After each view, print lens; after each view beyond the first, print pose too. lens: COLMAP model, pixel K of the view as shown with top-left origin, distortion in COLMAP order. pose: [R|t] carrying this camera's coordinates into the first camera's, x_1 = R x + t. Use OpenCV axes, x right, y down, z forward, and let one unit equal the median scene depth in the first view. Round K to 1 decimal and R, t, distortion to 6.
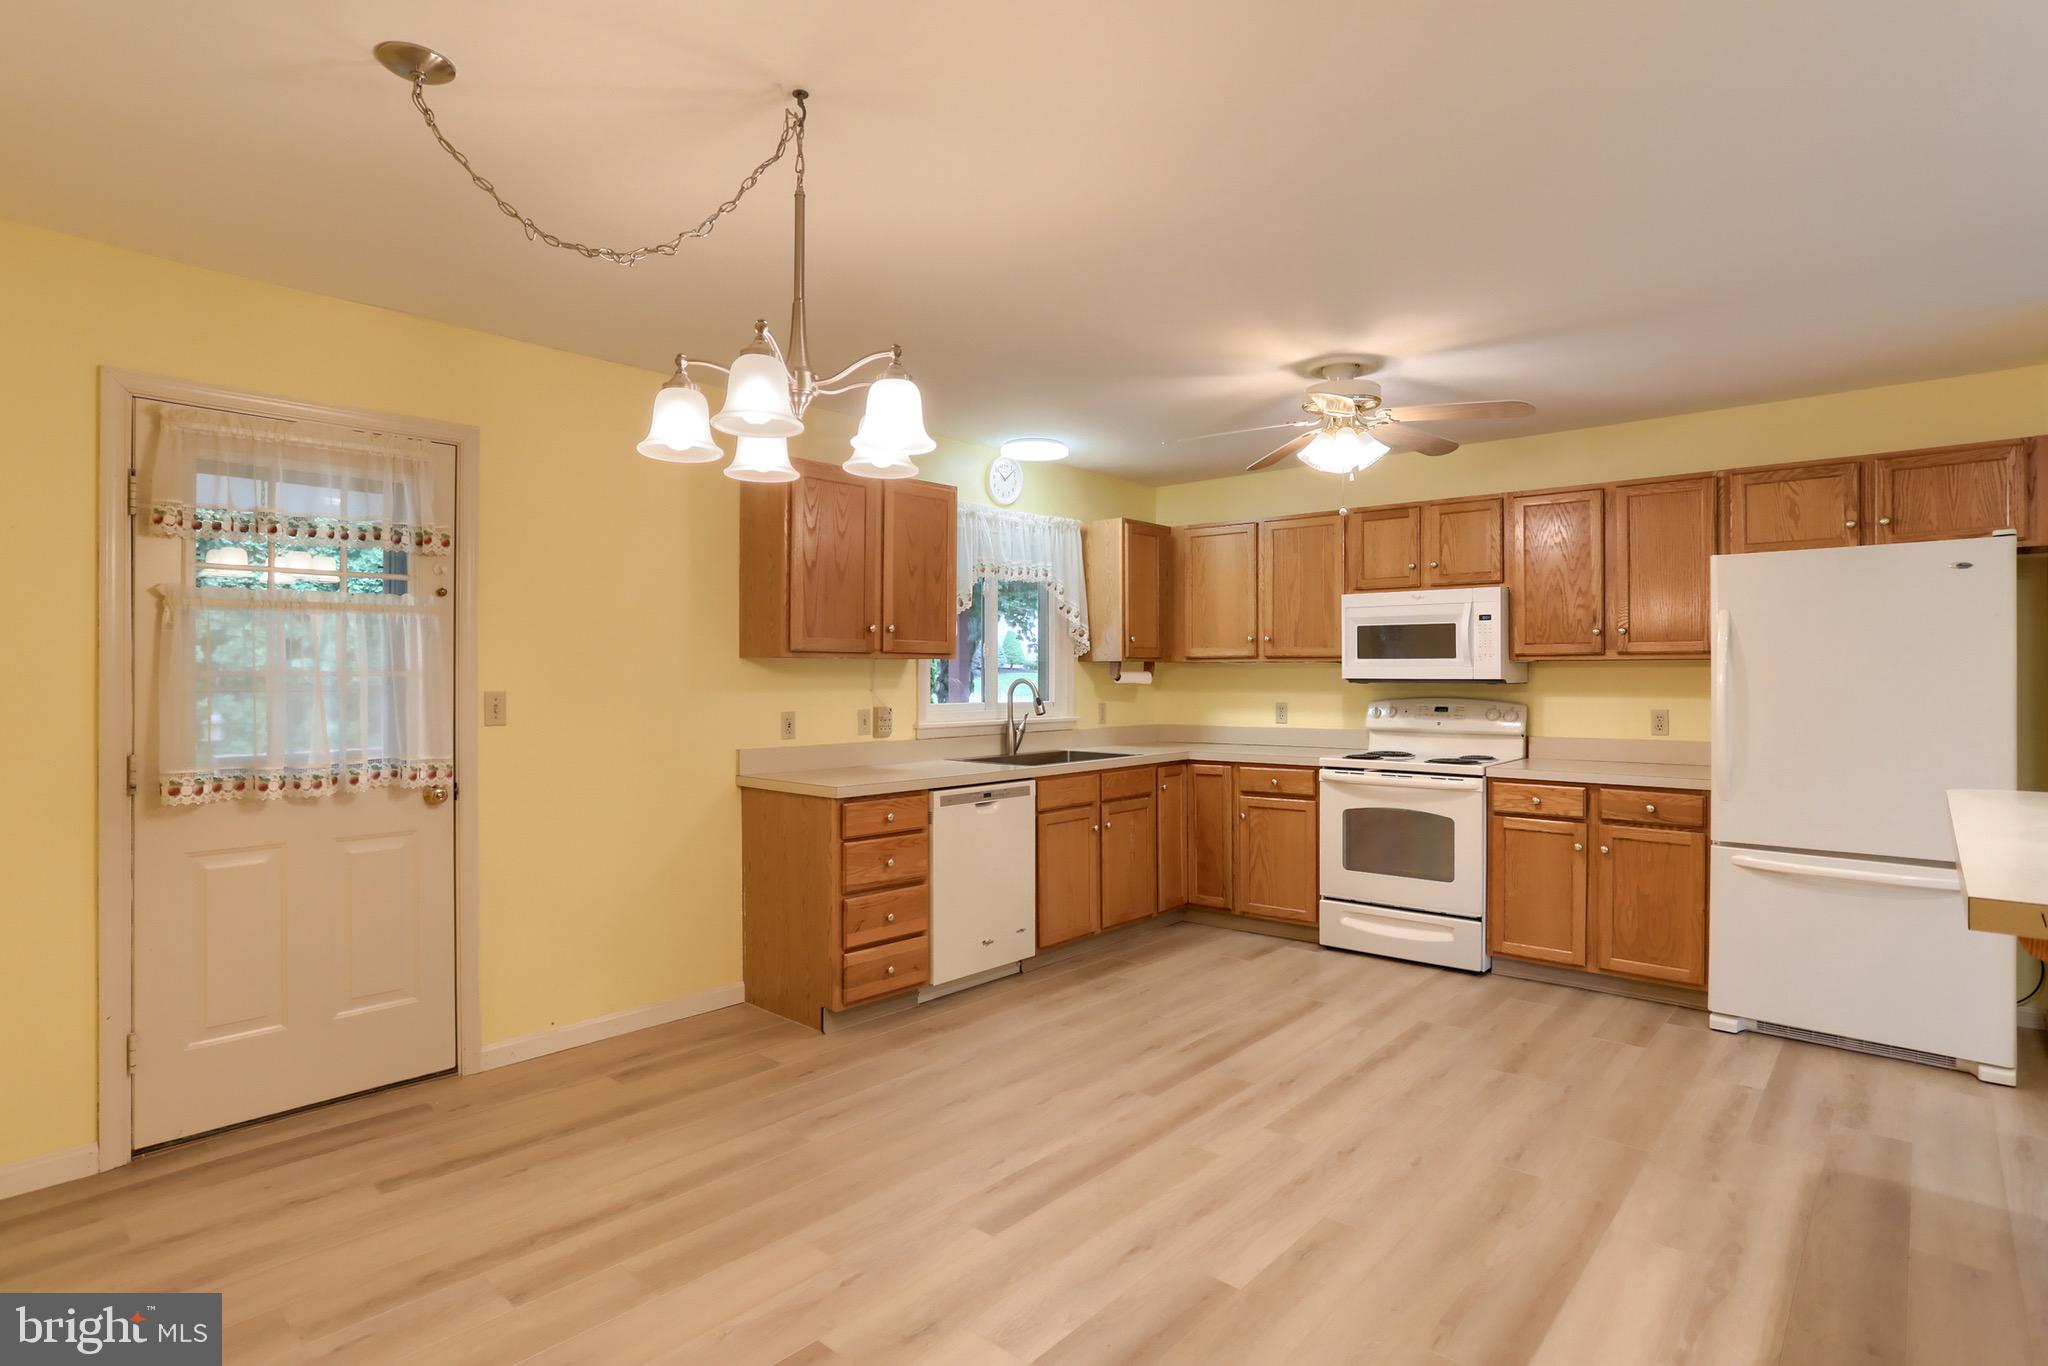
lens RADIAL K [[1070.2, 0, 1016.4], [0, 1070.2, 671.7], [0, 0, 1]] dist [-0.055261, 0.036632]
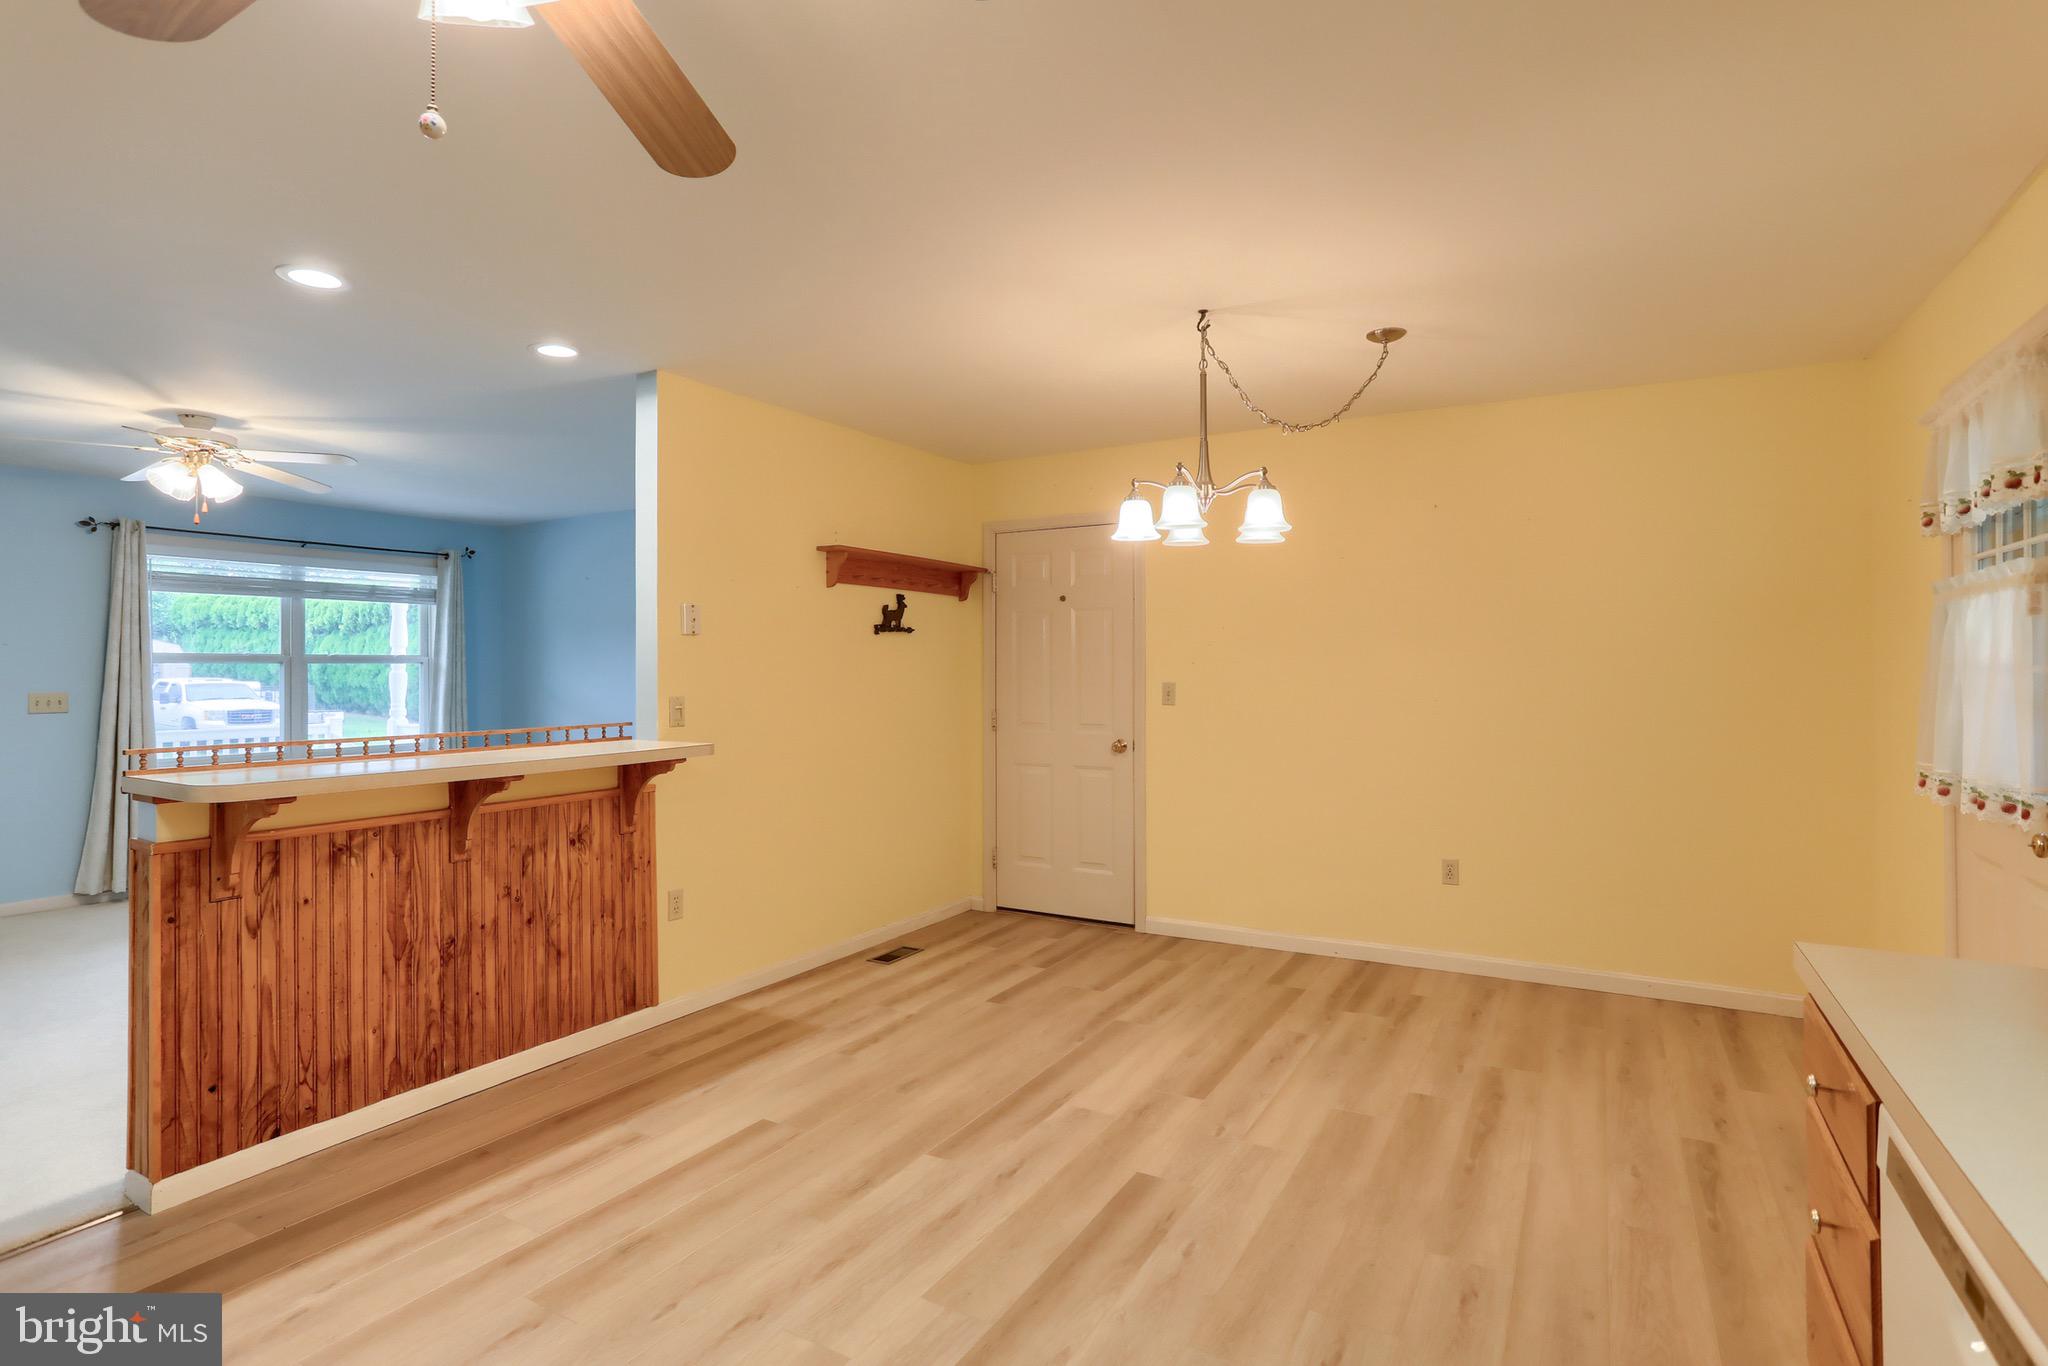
lens RADIAL K [[995.9, 0, 1034.0], [0, 995.9, 669.9], [0, 0, 1]] dist [-0.048560, 0.024468]
pose [[-0.977783, 0.001197, -0.209617, 0.170262], [0.001947, 0.999992, -0.003373, 0.003270], [0.209612, -0.003706, -0.977778, 1.117316]]
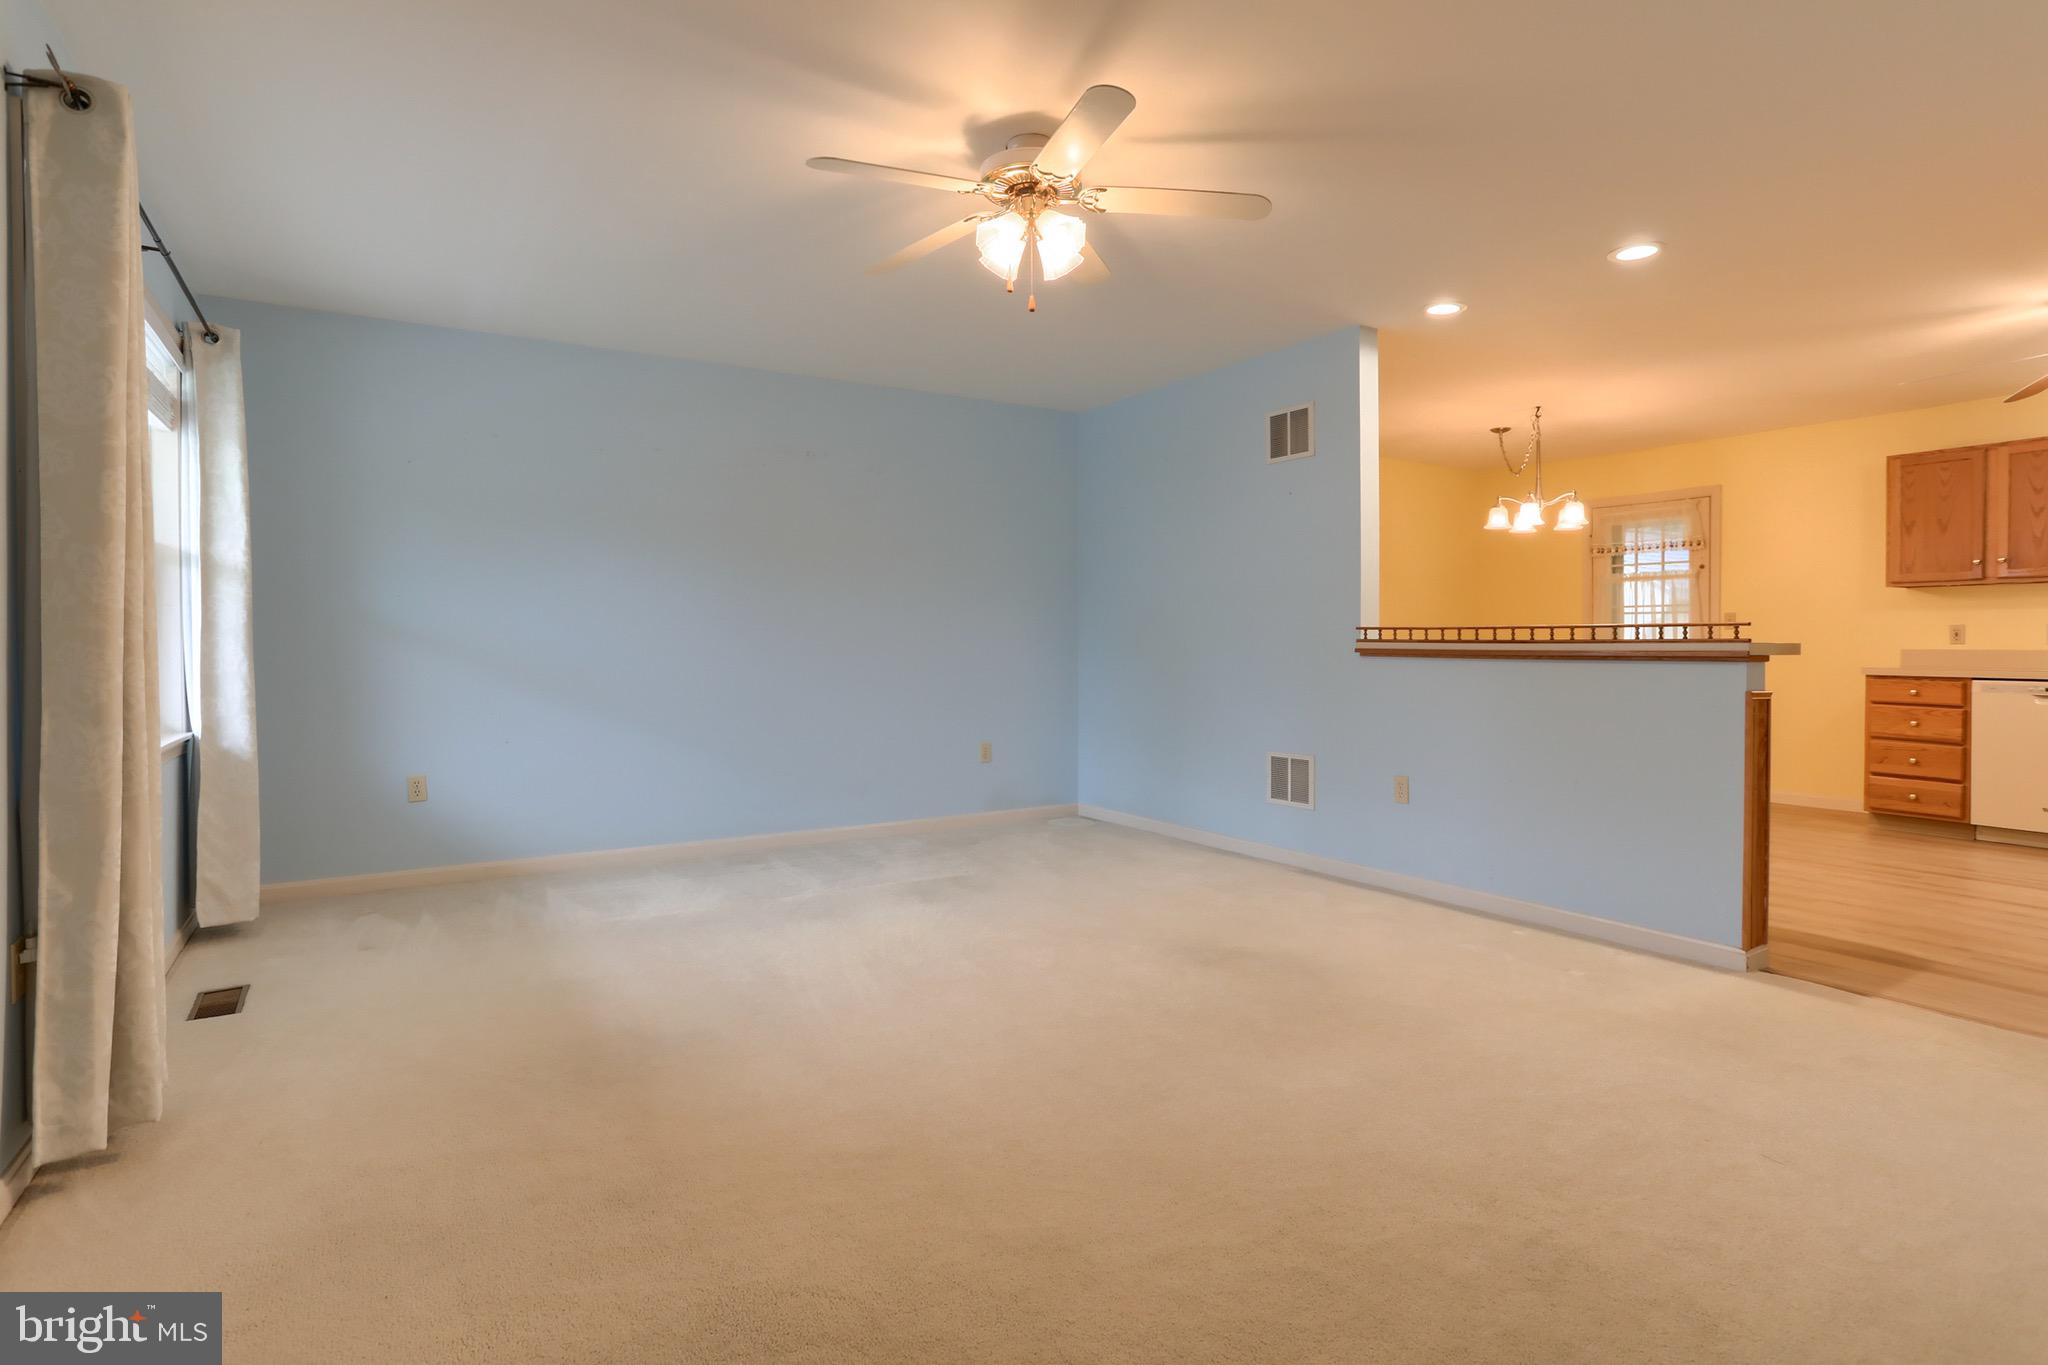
lens RADIAL K [[1018.2, 0, 1014.4], [0, 1018.2, 653.9], [0, 0, 1]] dist [-0.057512, 0.026776]
pose [[-0.284012, 0.012176, -0.958744, 1.373380], [0.001575, 0.999924, 0.012233, 0.057486], [0.958820, 0.001964, -0.284009, 0.178815]]
